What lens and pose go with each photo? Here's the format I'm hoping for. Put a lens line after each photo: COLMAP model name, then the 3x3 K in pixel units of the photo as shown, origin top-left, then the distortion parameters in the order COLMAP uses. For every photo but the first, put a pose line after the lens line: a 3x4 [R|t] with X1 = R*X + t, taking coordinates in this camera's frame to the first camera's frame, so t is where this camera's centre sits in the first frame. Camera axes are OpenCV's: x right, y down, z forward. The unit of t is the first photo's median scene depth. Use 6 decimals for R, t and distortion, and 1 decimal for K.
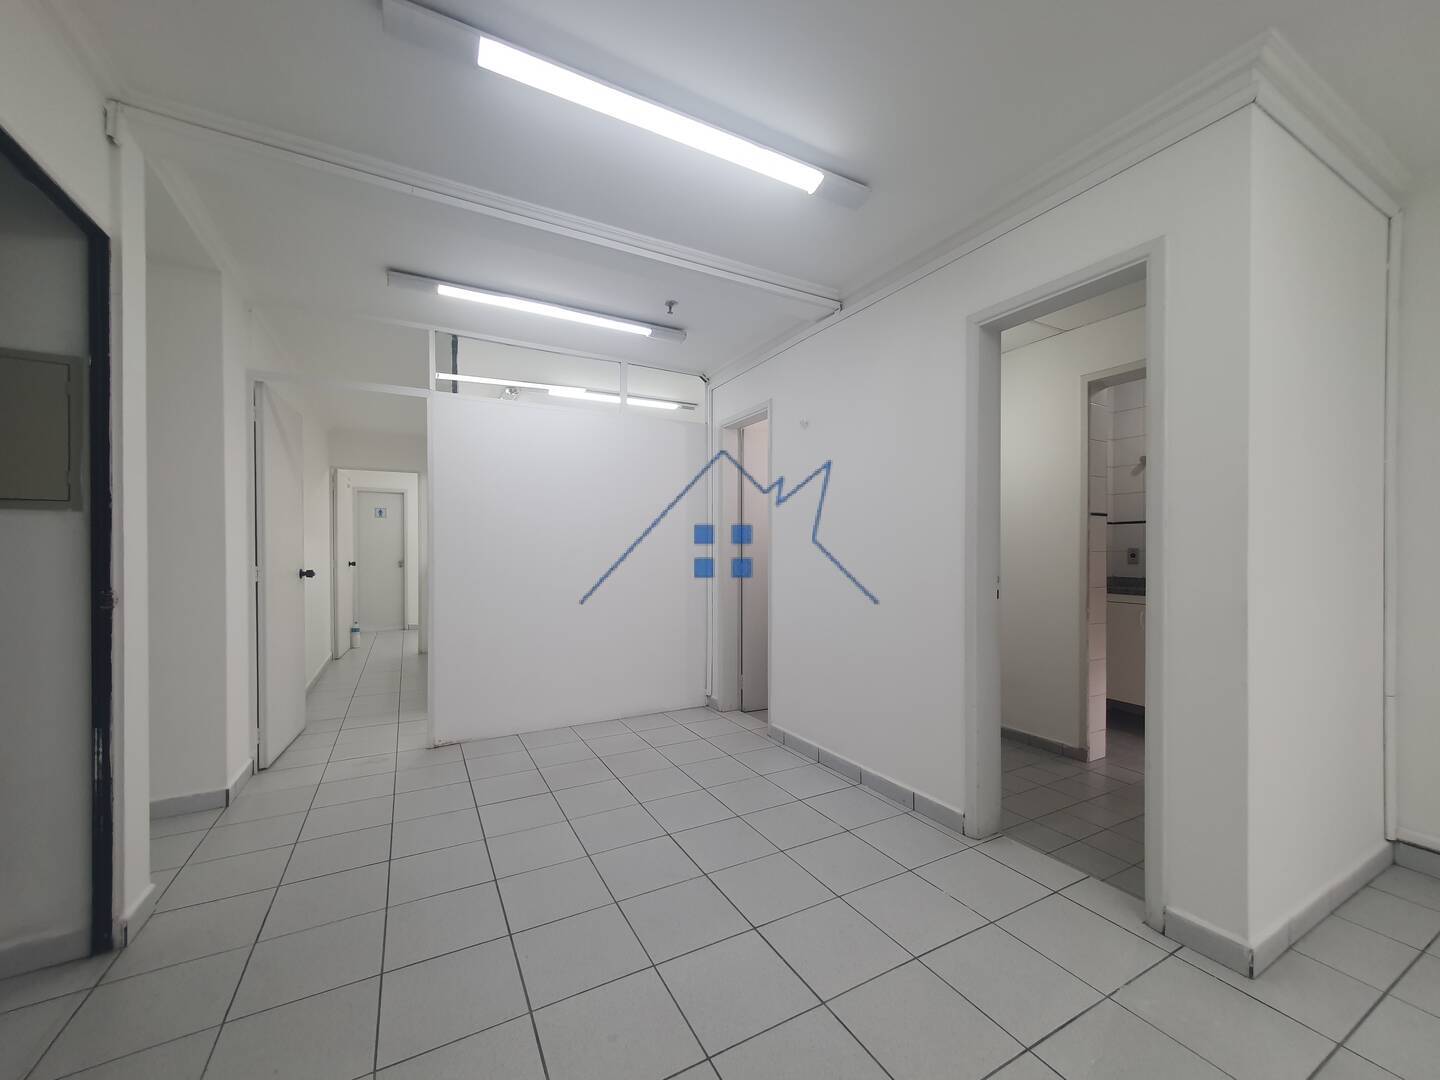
lens RADIAL K [[571.6, 0, 722.7], [0, 571.6, 552.3], [0, 0, 1]] dist [0.001969, 0.000183]
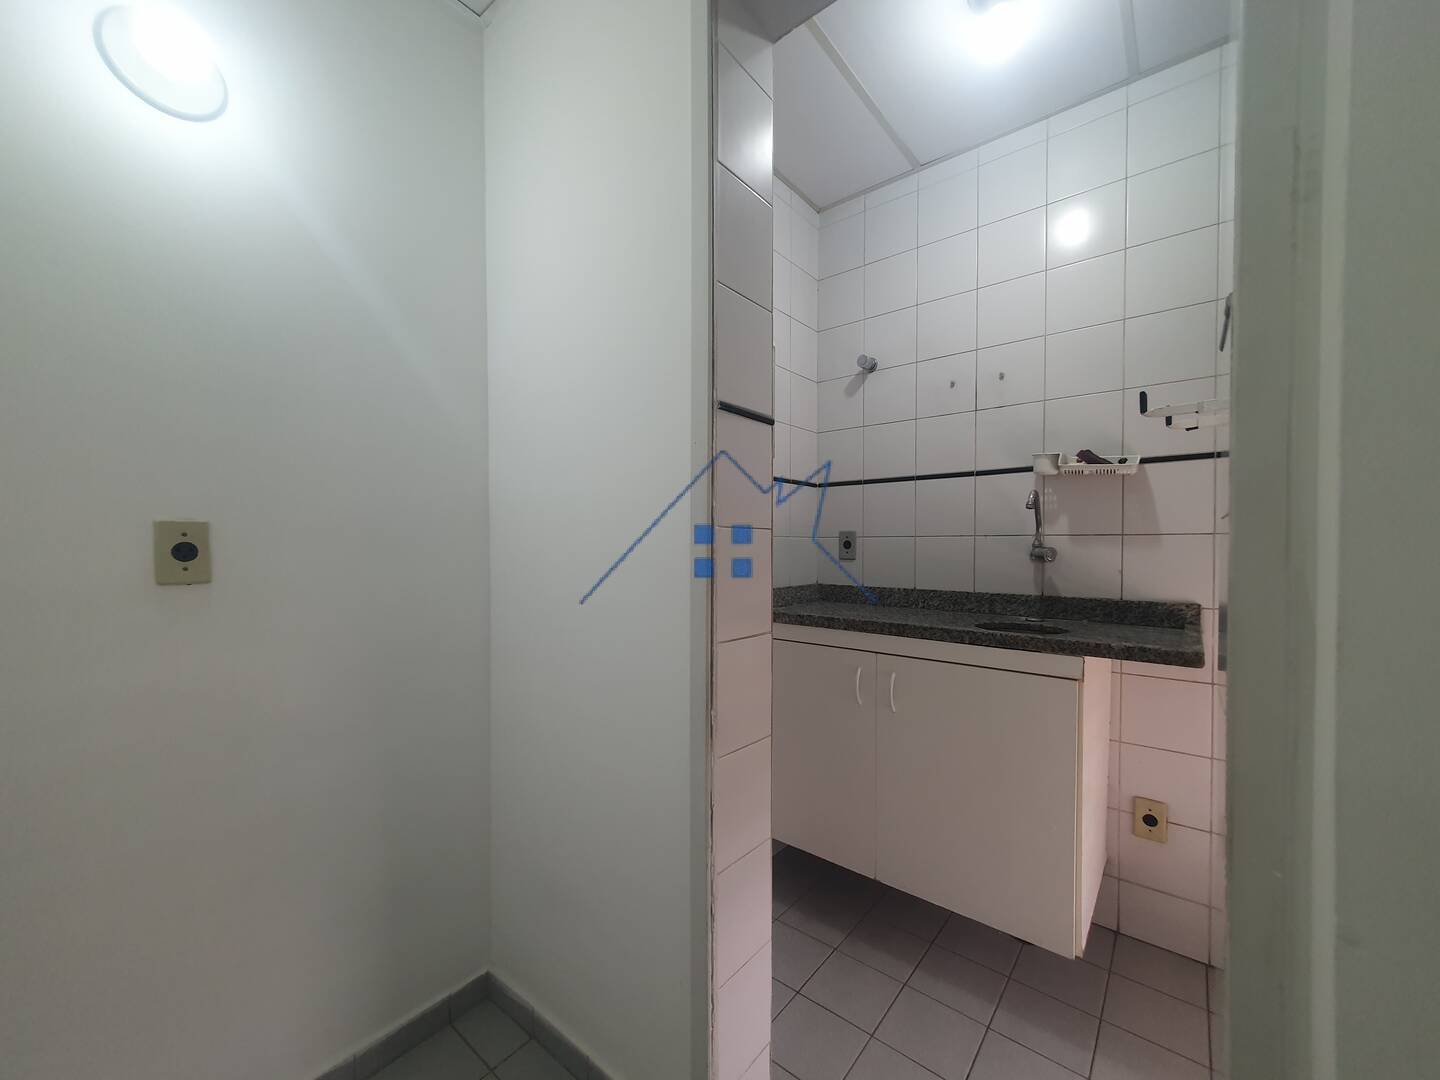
lens RADIAL K [[571.6, 0, 719.3], [0, 571.6, 546.6], [0, 0, 1]] dist [0.001969, 0.000183]
pose [[0.928677, 0.004339, 0.370864, 0.512739], [-0.003634, 0.999990, -0.002599, 0.011492], [-0.370872, 0.001066, 0.928683, 0.688788]]
